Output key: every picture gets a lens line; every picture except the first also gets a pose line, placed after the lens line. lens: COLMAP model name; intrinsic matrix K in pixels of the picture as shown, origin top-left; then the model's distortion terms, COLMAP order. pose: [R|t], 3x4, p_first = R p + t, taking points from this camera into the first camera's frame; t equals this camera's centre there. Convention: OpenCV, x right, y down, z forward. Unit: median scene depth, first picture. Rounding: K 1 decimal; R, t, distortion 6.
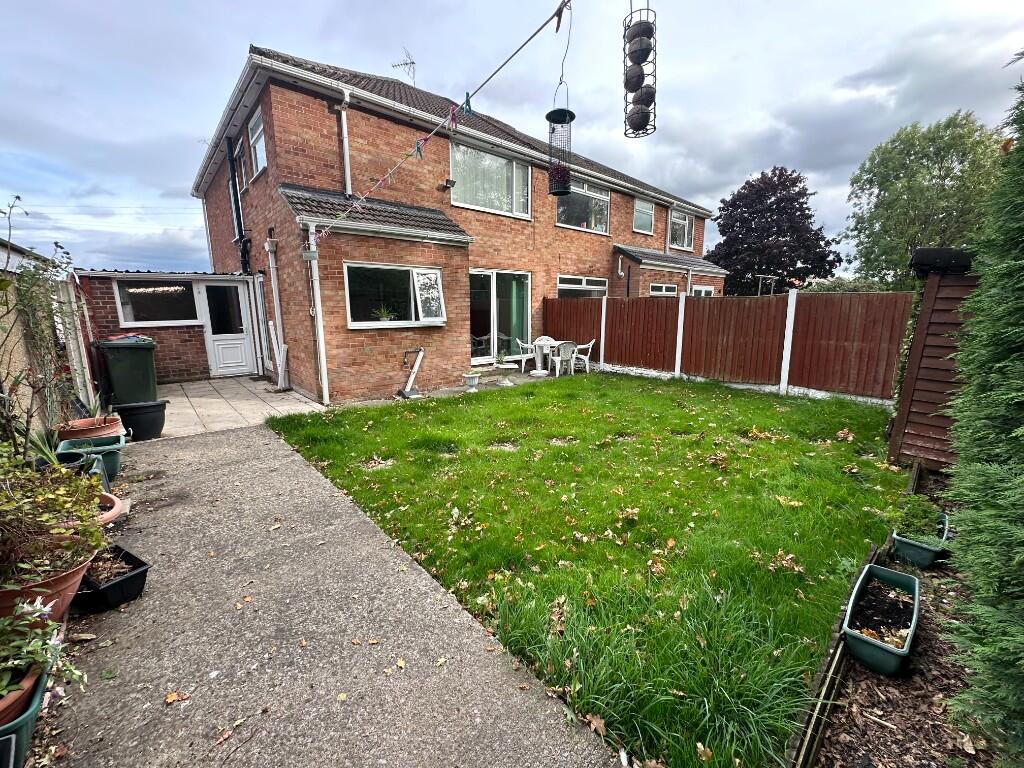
lens RADIAL K [[407.7, 0, 512.5], [0, 407.7, 383.0], [0, 0, 1]] dist [-0.005000, 0.000596]
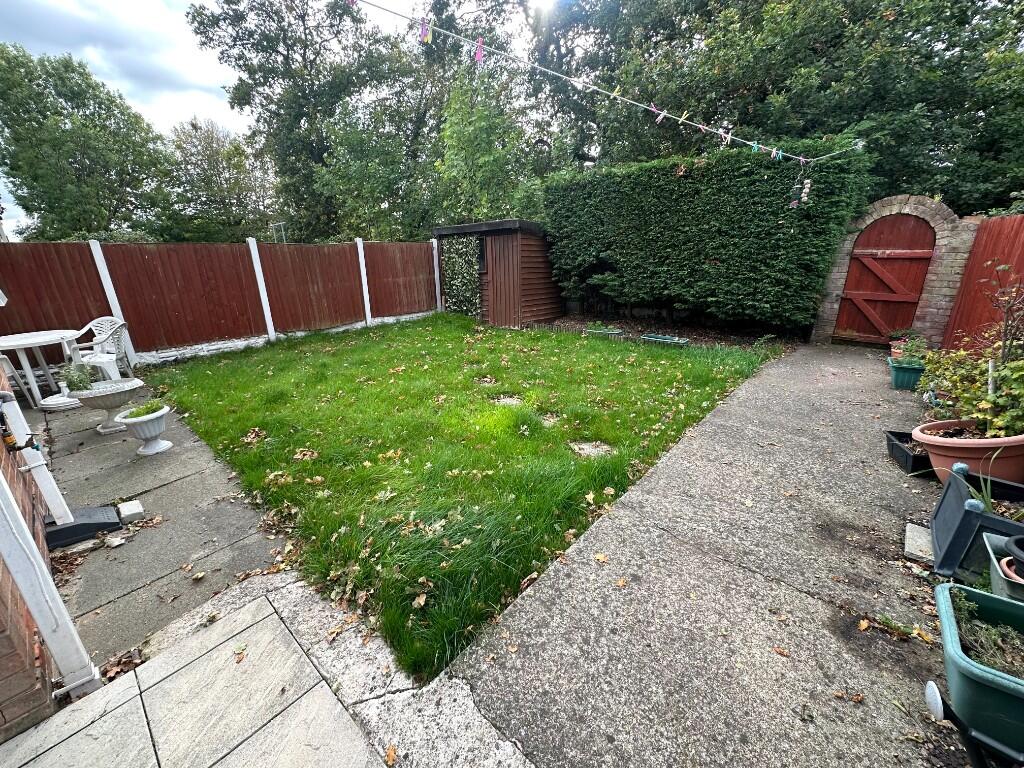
lens RADIAL K [[407.7, 0, 510.8], [0, 407.7, 384.0], [0, 0, 1]] dist [-0.005000, 0.000596]
pose [[-0.110565, -0.304564, 0.946053, -0.598918], [0.208335, 0.923638, 0.321696, -0.118748], [-0.971788, 0.232665, -0.038671, 0.672222]]
